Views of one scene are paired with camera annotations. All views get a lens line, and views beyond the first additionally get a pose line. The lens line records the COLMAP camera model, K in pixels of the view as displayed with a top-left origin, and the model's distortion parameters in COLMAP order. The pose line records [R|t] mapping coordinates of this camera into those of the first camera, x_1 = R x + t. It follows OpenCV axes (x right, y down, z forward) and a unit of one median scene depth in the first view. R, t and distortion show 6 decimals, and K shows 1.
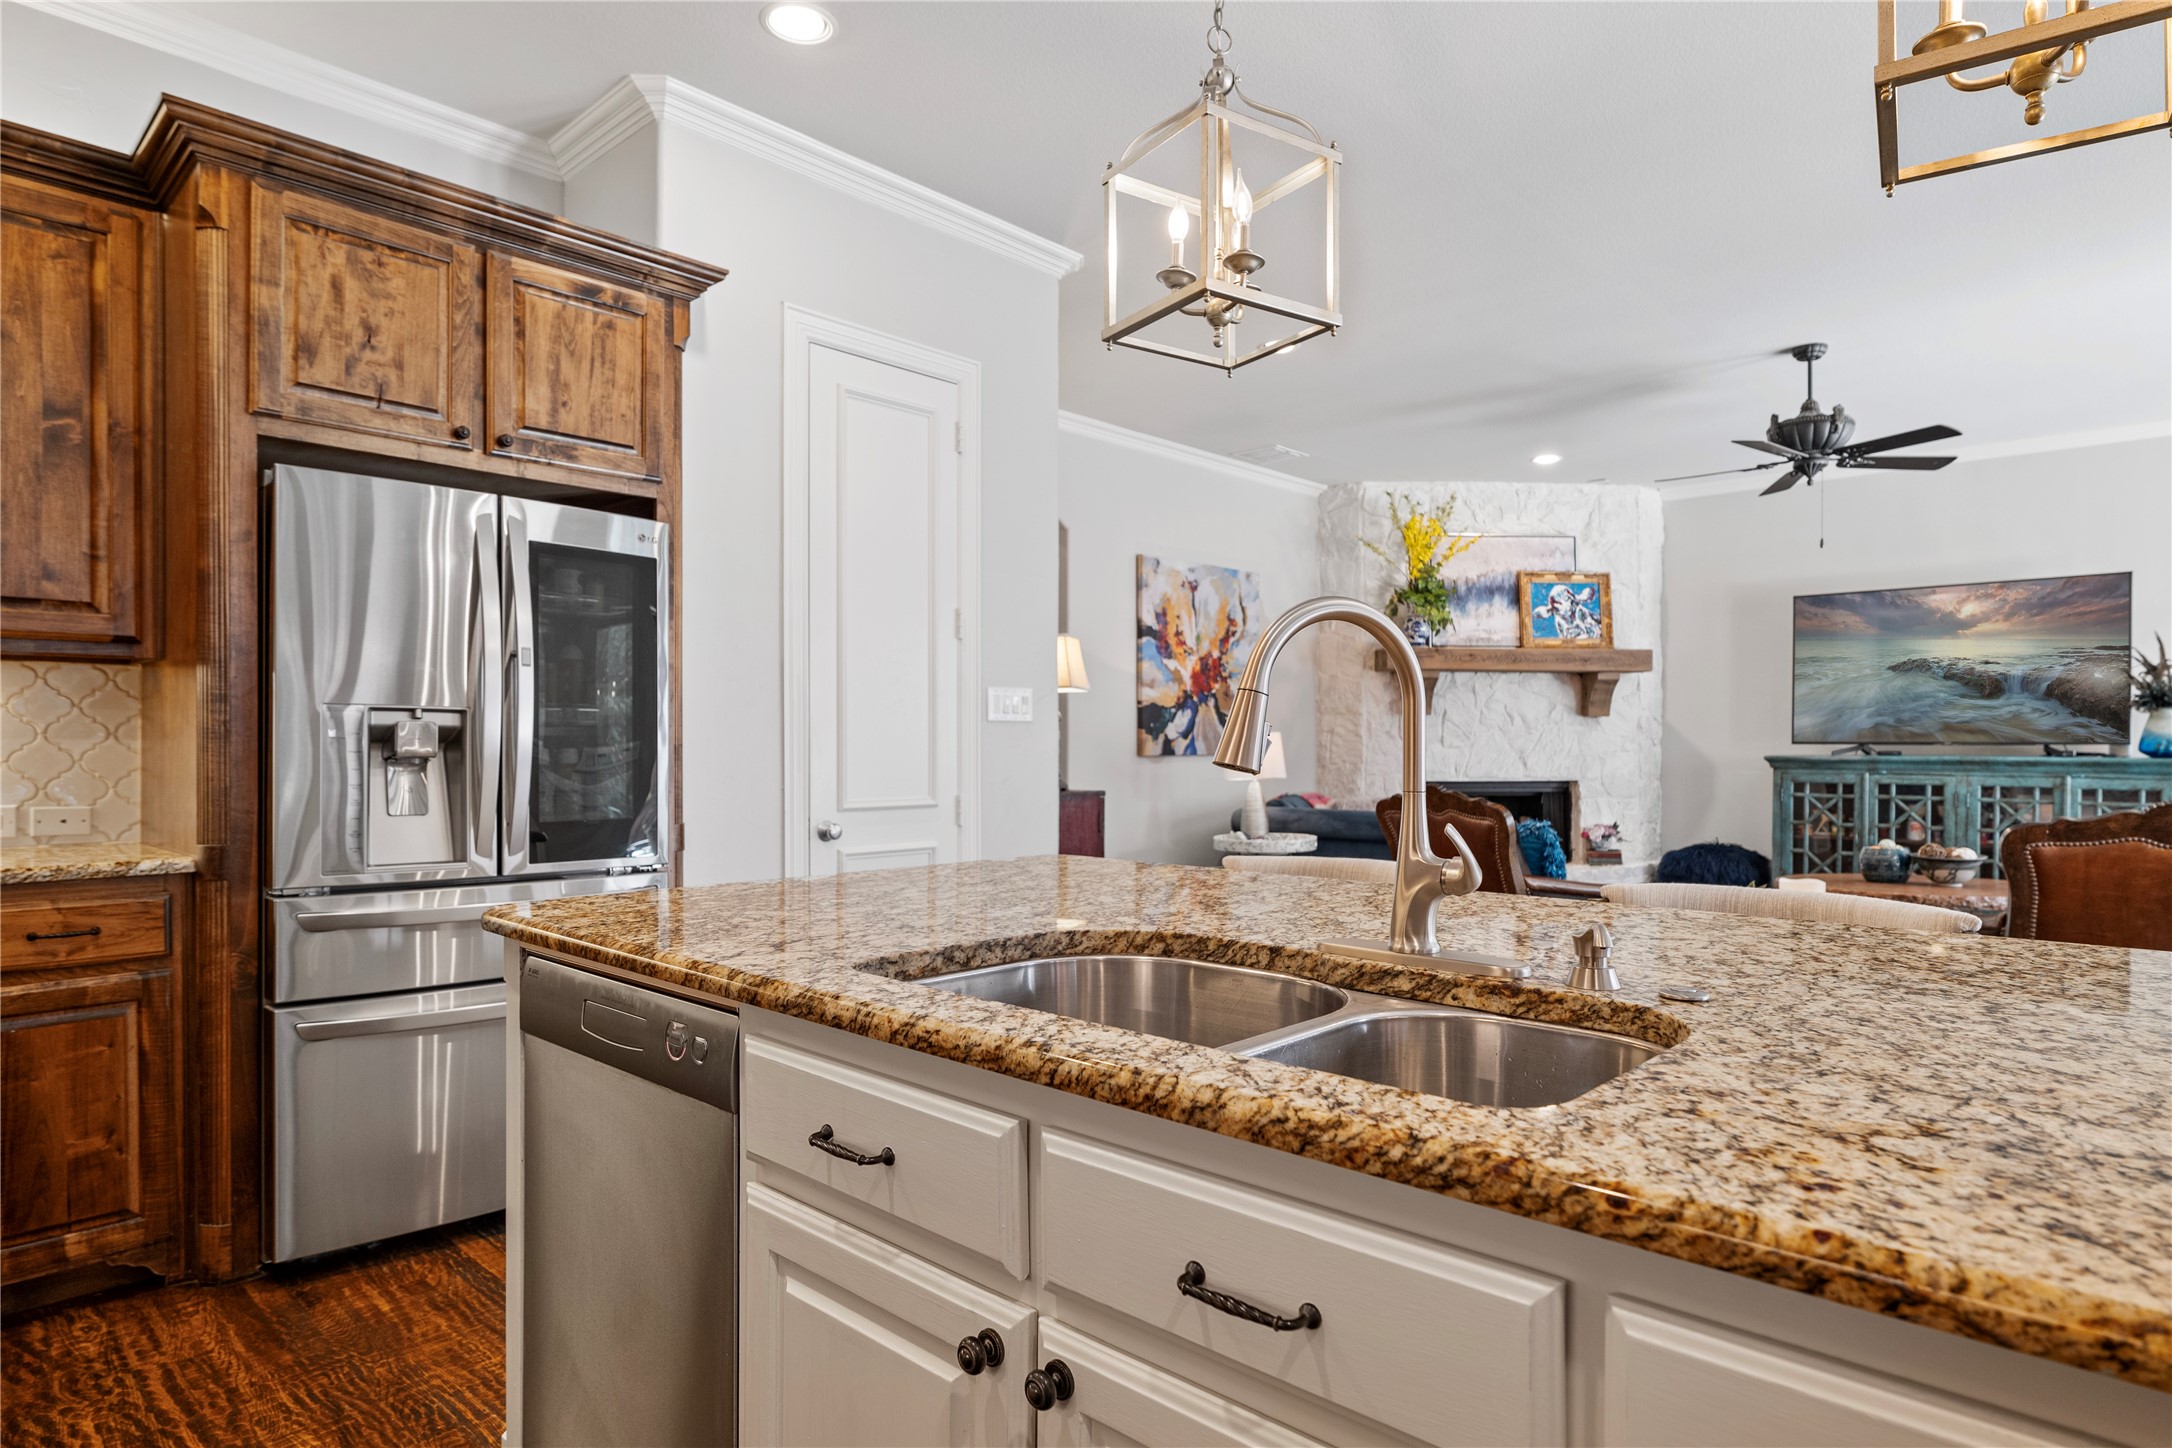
lens RADIAL K [[1252.9, 0, 1085.2], [0, 1252.9, 754.2], [0, 0, 1]] dist [0.001049, 0.000882]
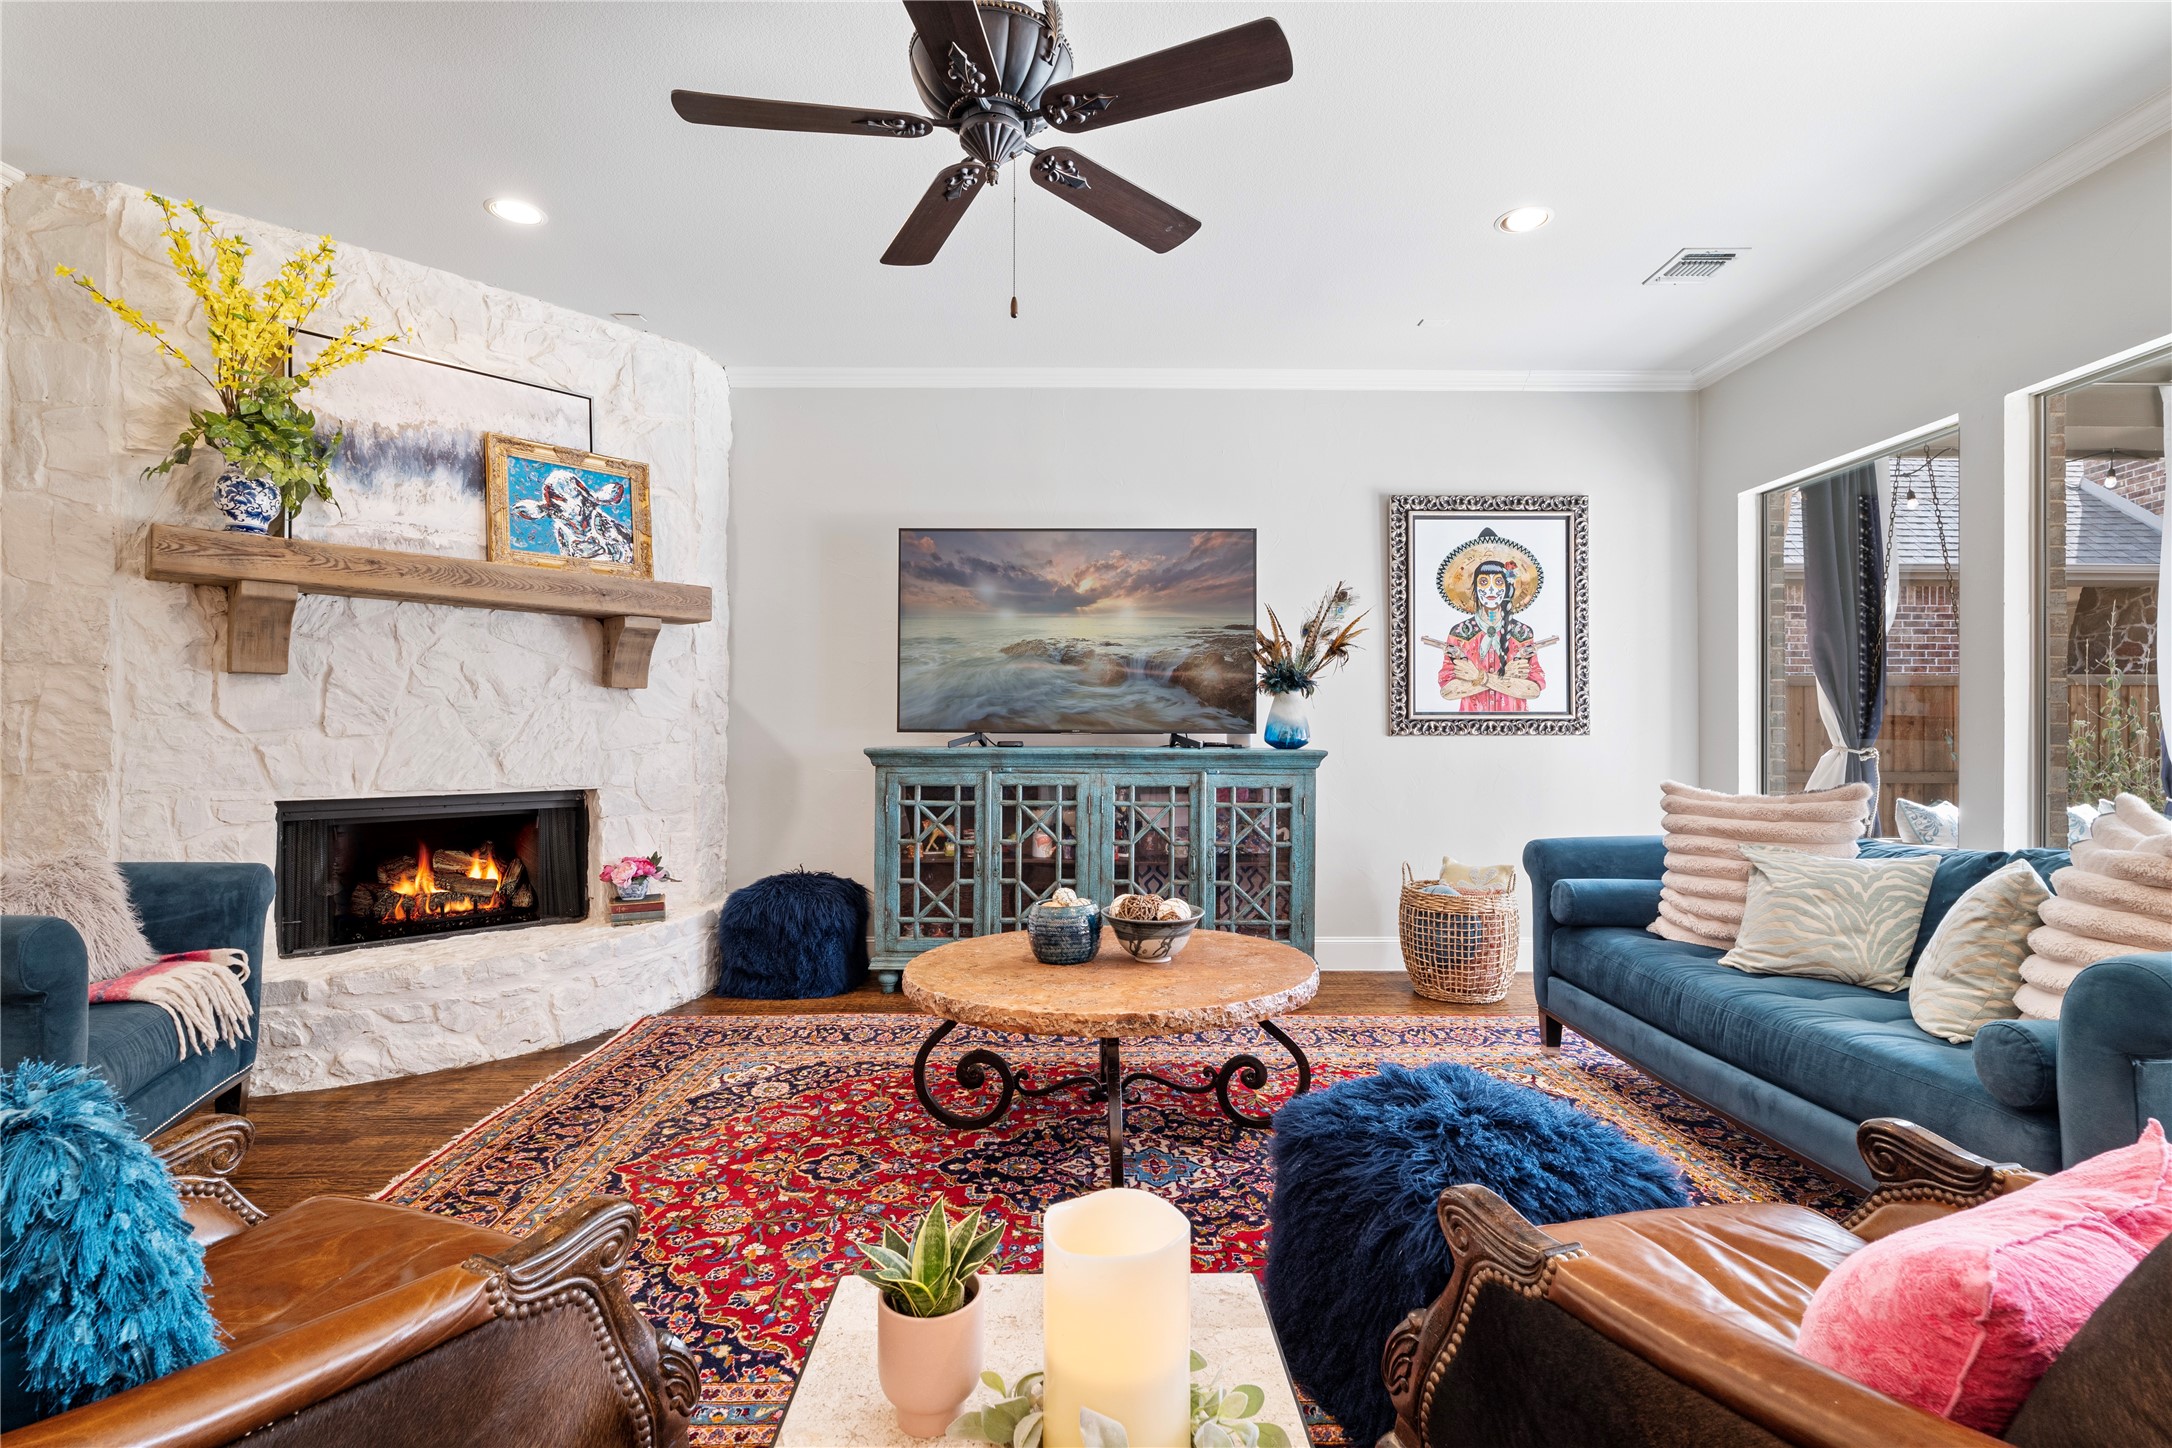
lens RADIAL K [[1009.3, 0, 1086.0], [0, 1009.3, 724.0], [0, 0, 1]] dist [-0.003113, 0.008332]
pose [[0.733916, 0.009186, 0.679178, 0.233912], [0.003980, 0.999833, -0.017824, -0.001839], [-0.679229, 0.015785, 0.733757, 0.470813]]
